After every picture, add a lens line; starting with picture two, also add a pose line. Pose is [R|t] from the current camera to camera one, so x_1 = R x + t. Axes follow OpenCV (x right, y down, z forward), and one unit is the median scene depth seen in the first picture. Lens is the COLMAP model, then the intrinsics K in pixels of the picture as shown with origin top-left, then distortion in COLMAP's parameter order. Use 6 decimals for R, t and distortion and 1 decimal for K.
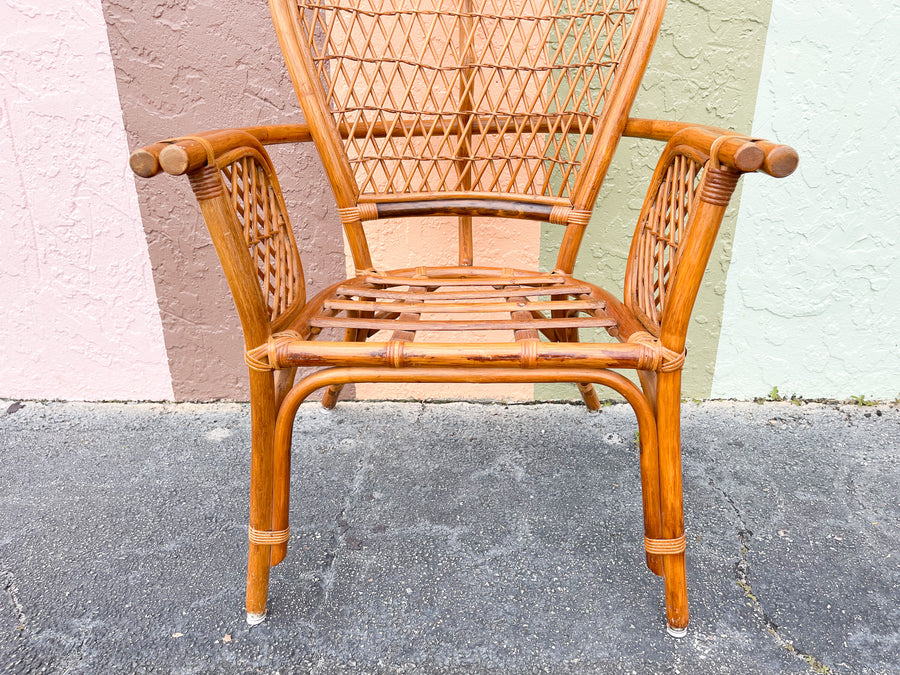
lens RADIAL K [[694.8, 0, 454.5], [0, 694.8, 329.6], [0, 0, 1]] dist [0.067186, -0.091346]
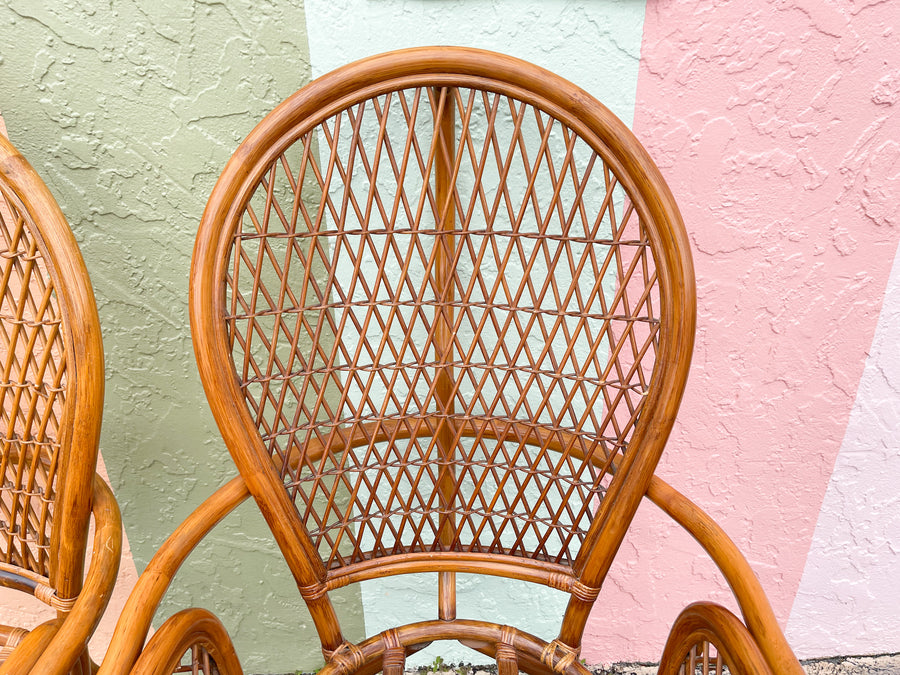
lens RADIAL K [[694.8, 0, 454.9], [0, 694.8, 335.8], [0, 0, 1]] dist [0.067186, -0.091346]
pose [[0.998829, -0.026126, 0.040729, 0.578728], [0.023086, 0.997035, 0.073399, -0.494084], [-0.042526, -0.072373, 0.996471, 0.187595]]
